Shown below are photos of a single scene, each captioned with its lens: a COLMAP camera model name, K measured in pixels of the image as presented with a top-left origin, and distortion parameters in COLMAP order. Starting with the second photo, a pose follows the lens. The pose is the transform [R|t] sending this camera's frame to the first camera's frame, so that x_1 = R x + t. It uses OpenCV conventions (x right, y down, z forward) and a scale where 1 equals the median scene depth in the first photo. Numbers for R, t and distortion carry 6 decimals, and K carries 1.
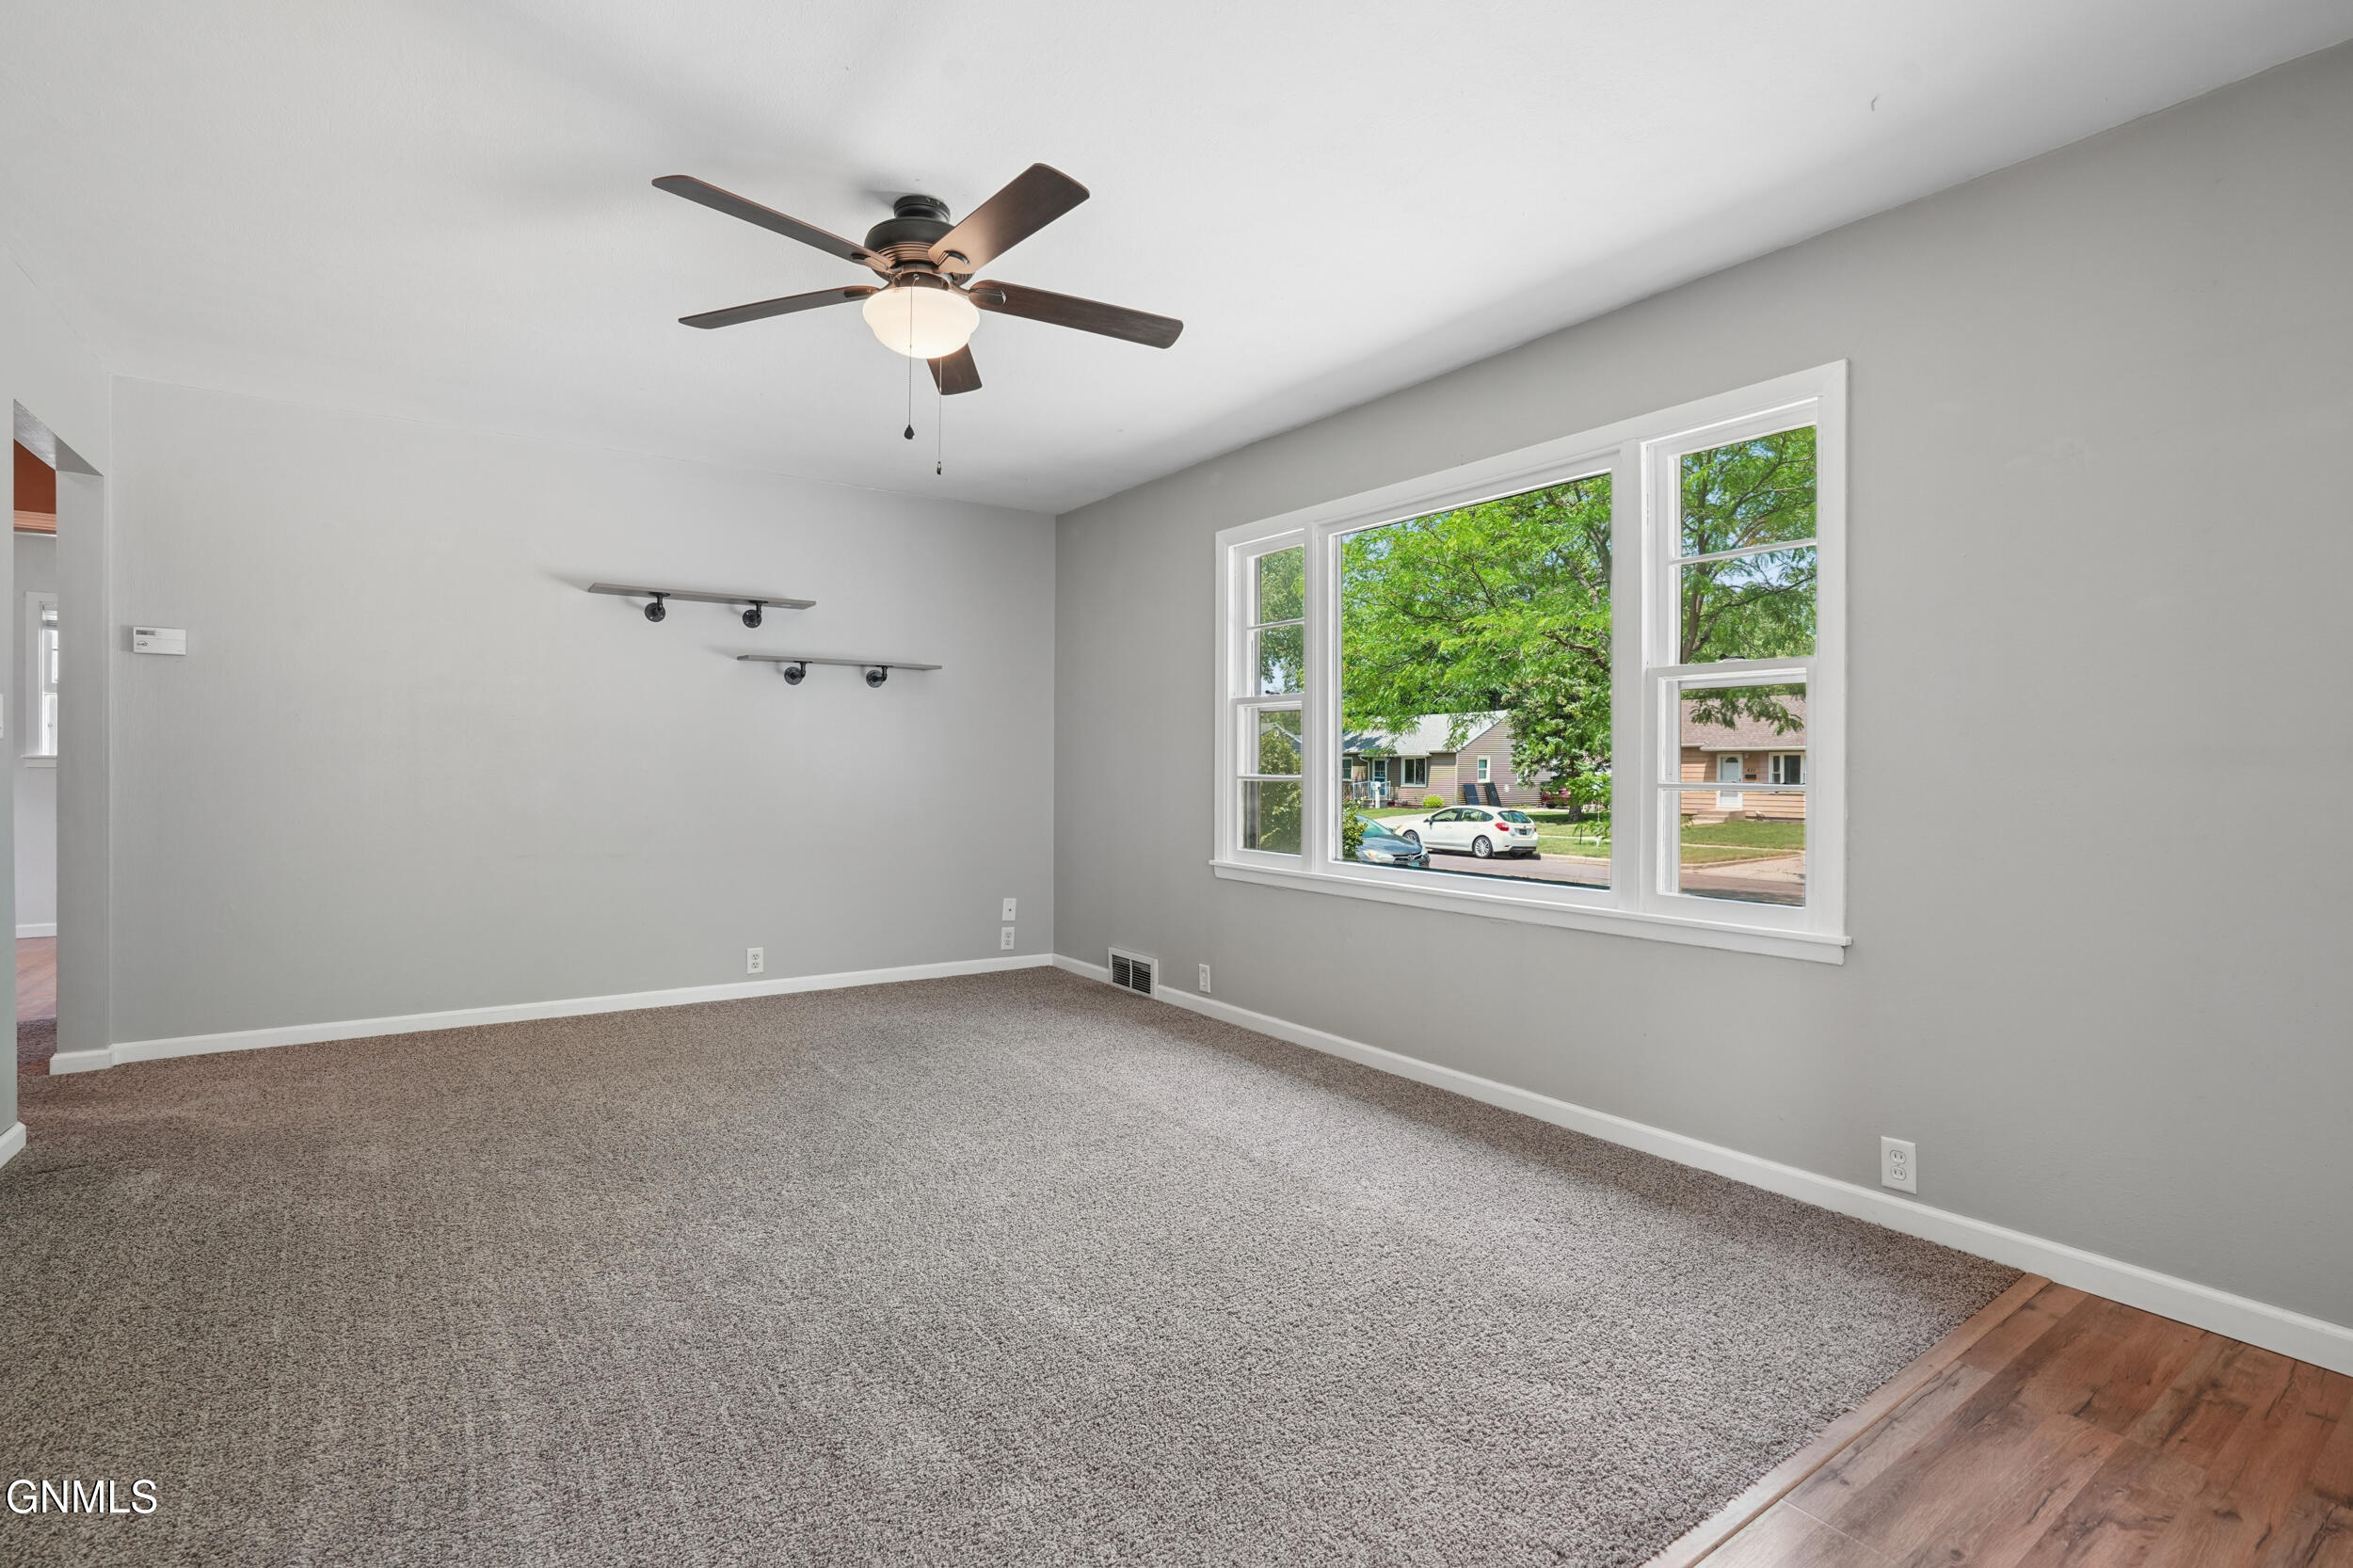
lens RADIAL K [[1099.3, 0, 1158.4], [0, 1099.3, 773.4], [0, 0, 1]] dist [-0.040866, 0.013071]
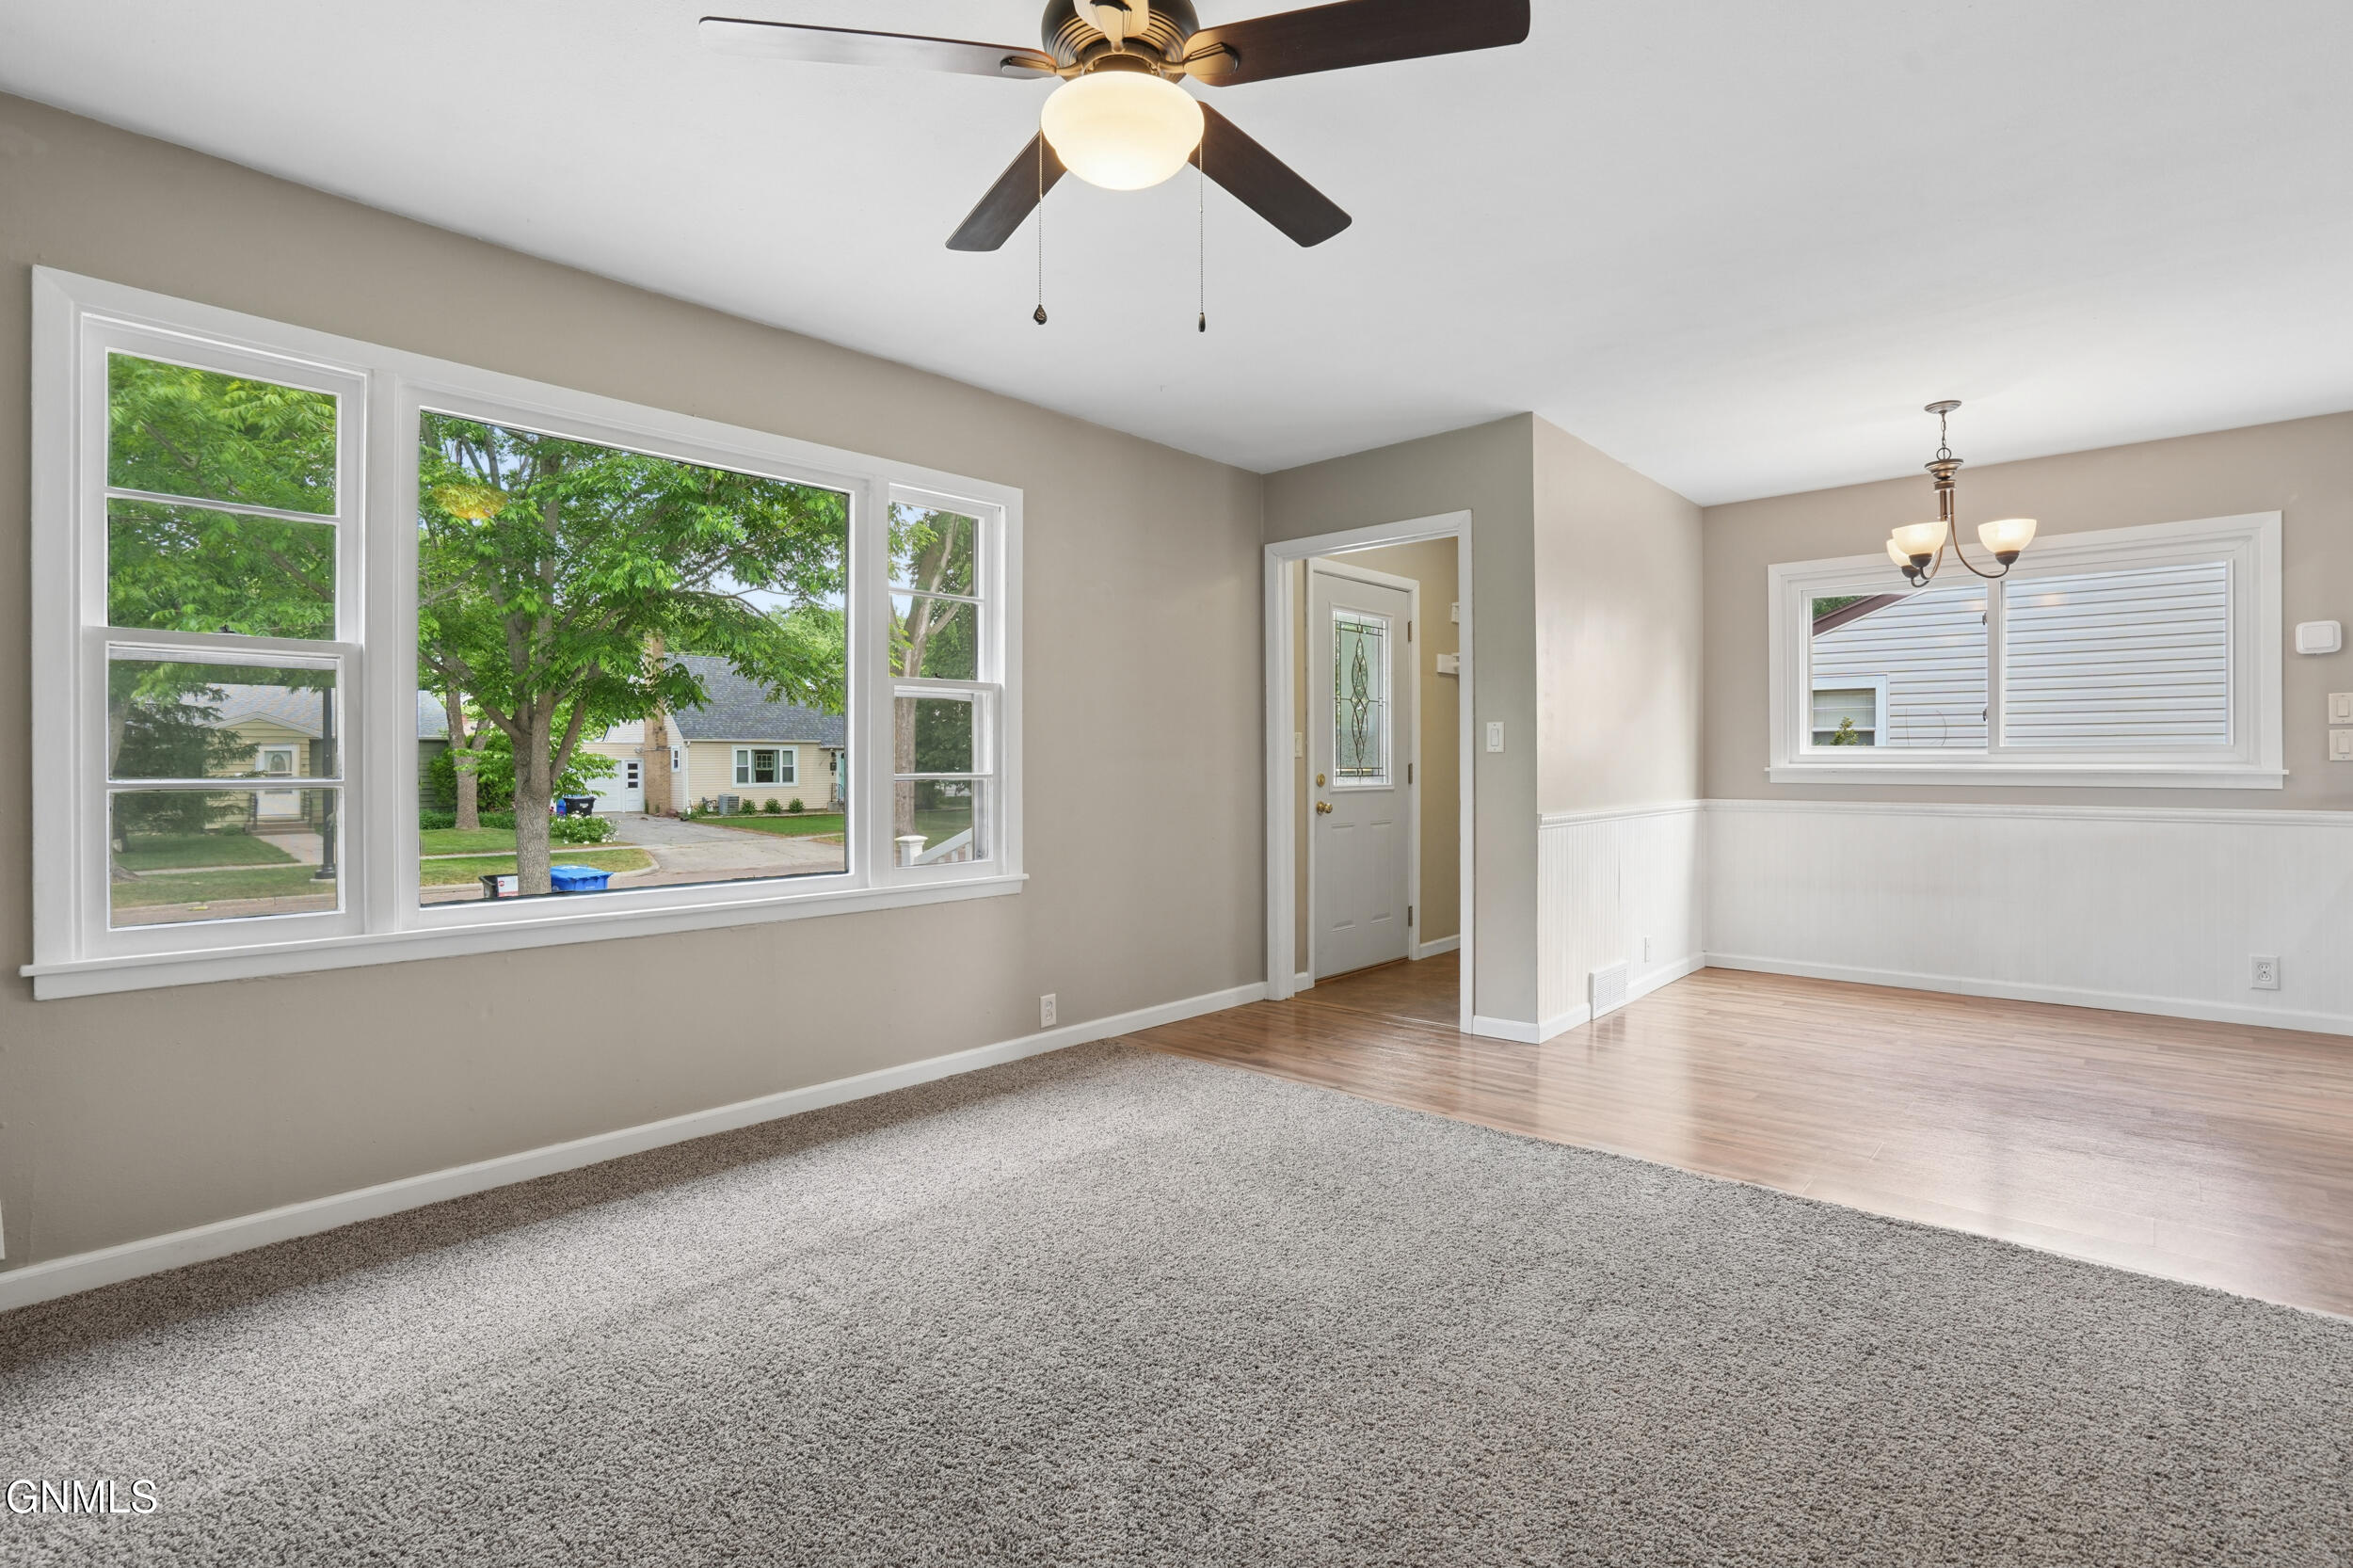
lens RADIAL K [[1099.3, 0, 1196.2], [0, 1099.3, 772.0], [0, 0, 1]] dist [-0.040866, 0.013071]
pose [[-0.221337, -0.004849, 0.975185, -0.935307], [0.011788, 0.999901, 0.007648, -0.003691], [-0.975126, 0.013189, -0.221258, 1.118768]]
